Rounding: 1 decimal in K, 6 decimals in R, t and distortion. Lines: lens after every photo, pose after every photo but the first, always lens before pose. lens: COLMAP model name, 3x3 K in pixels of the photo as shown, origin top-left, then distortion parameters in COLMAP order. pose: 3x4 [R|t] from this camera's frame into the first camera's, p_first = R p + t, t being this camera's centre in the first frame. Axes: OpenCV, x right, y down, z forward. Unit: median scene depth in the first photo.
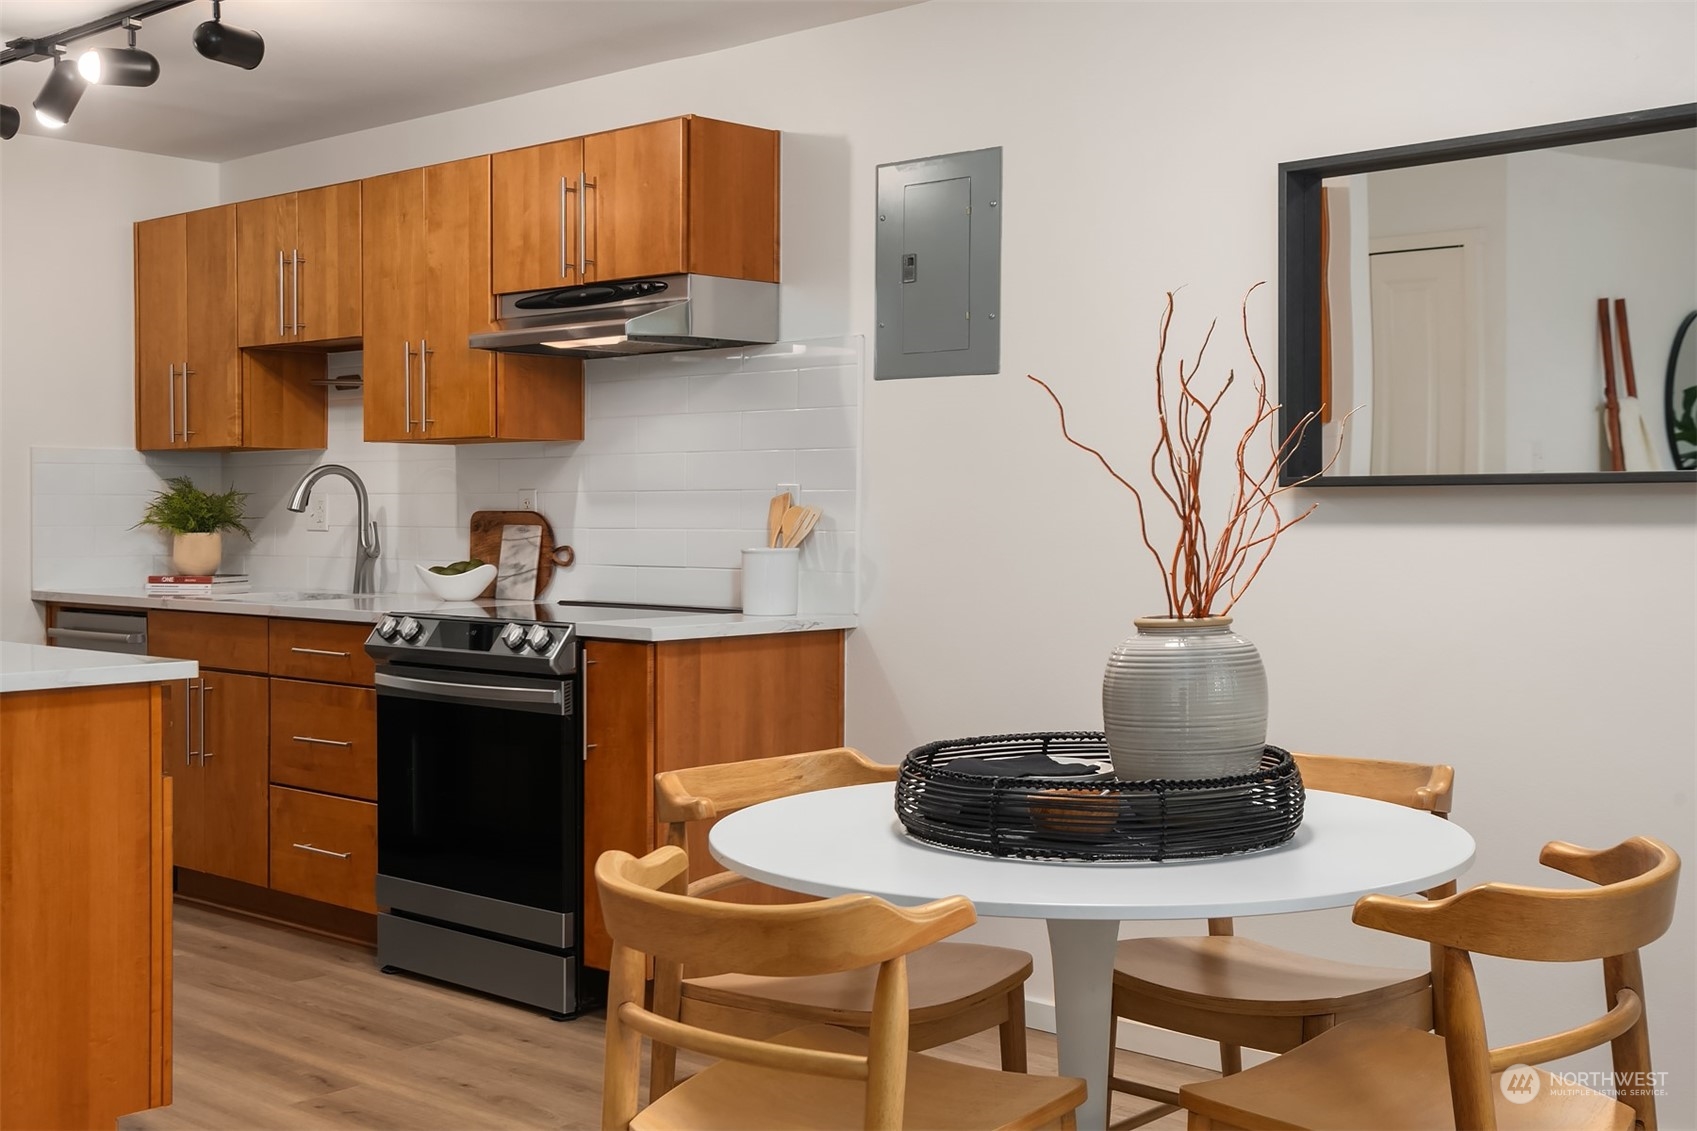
lens RADIAL K [[2103.9, 0, 848.5], [0, 2103.9, 565.5], [0, 0, 1]] dist [0.005585, -0.011624]
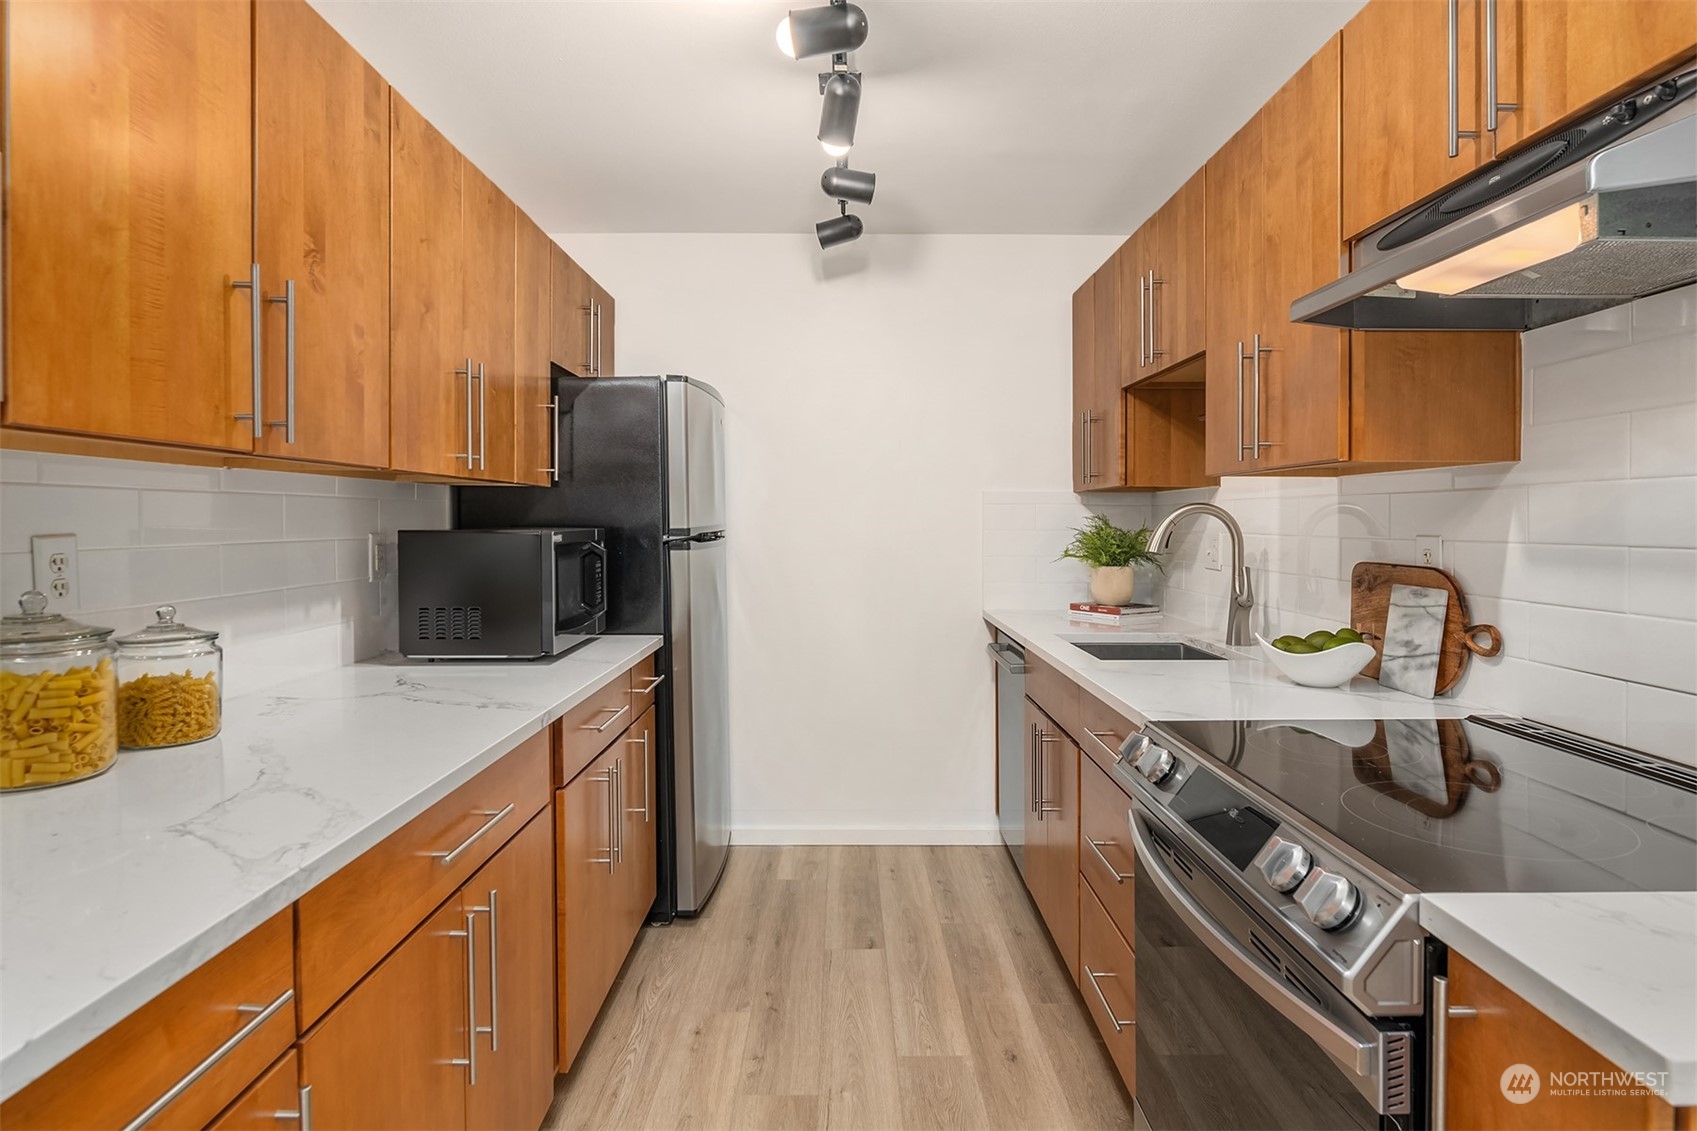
lens RADIAL K [[924.2, 0, 857.2], [0, 924.2, 520.7], [0, 0, 1]] dist [-0.001329, -0.000333]
pose [[0.693770, -0.000787, -0.720197, -0.063443], [-0.017075, 0.999700, -0.017541, -0.032826], [0.719994, 0.024467, 0.693548, 0.656202]]
